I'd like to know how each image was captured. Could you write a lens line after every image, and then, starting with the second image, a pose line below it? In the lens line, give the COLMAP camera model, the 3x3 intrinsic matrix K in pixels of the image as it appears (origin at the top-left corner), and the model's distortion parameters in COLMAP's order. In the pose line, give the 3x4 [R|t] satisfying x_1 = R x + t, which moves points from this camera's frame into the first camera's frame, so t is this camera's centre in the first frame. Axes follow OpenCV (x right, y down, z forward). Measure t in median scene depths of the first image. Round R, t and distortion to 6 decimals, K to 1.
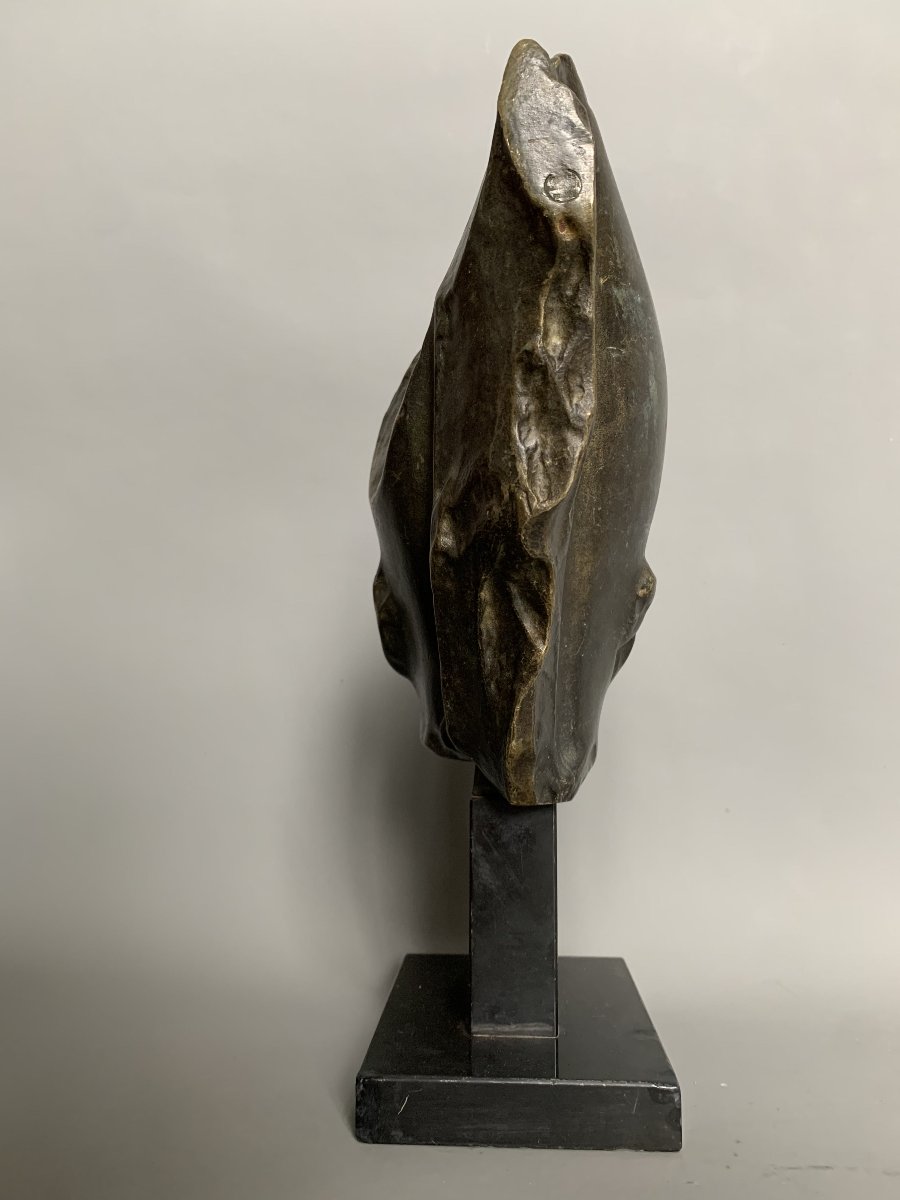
lens RADIAL K [[942.5, 0, 451.6], [0, 942.5, 562.8], [0, 0, 1]] dist [0.054919, -0.179897]
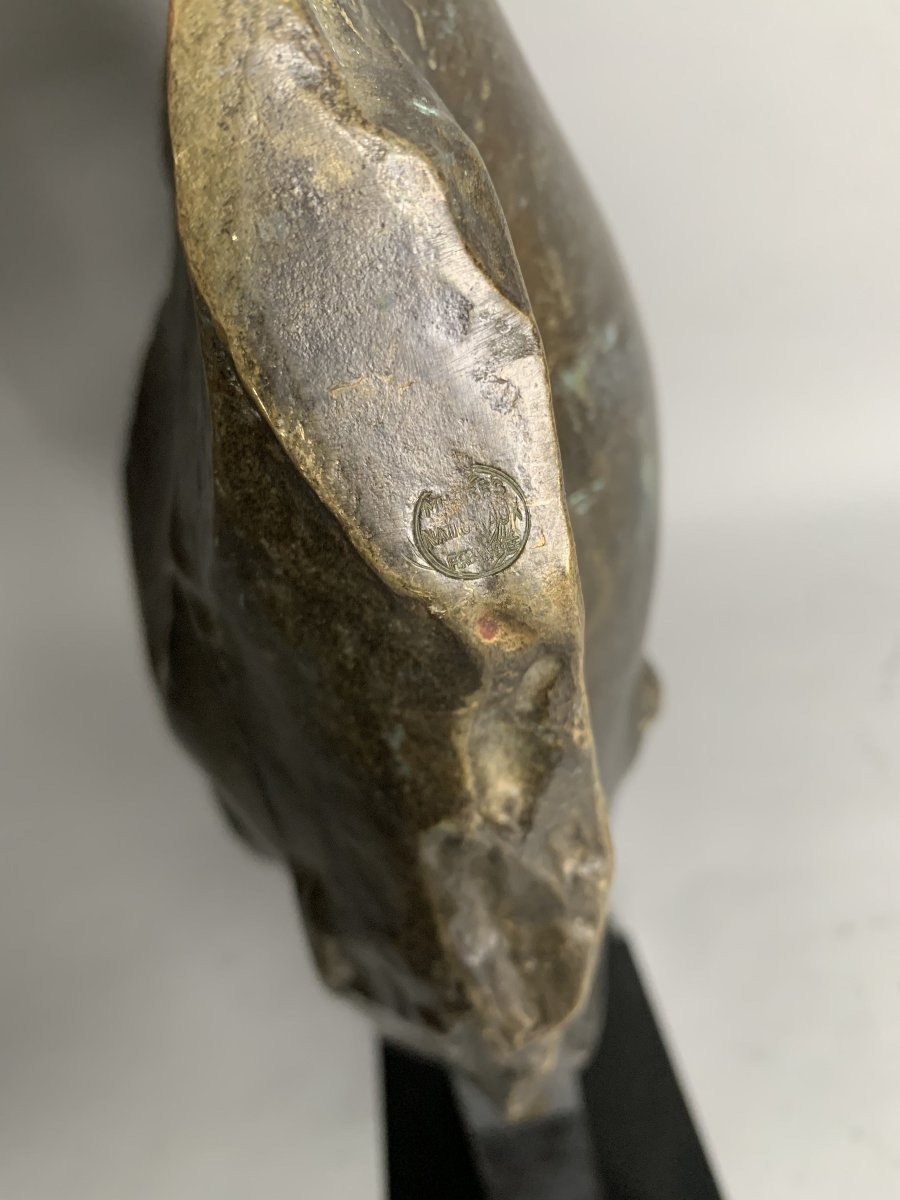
lens RADIAL K [[942.5, 0, 451.6], [0, 942.5, 562.8], [0, 0, 1]] dist [0.054919, -0.179897]
pose [[0.969057, -0.242627, 0.045389, 0.092692], [0.177300, 0.812132, 0.555884, -0.565210], [-0.171734, -0.530636, 0.830020, 0.720398]]
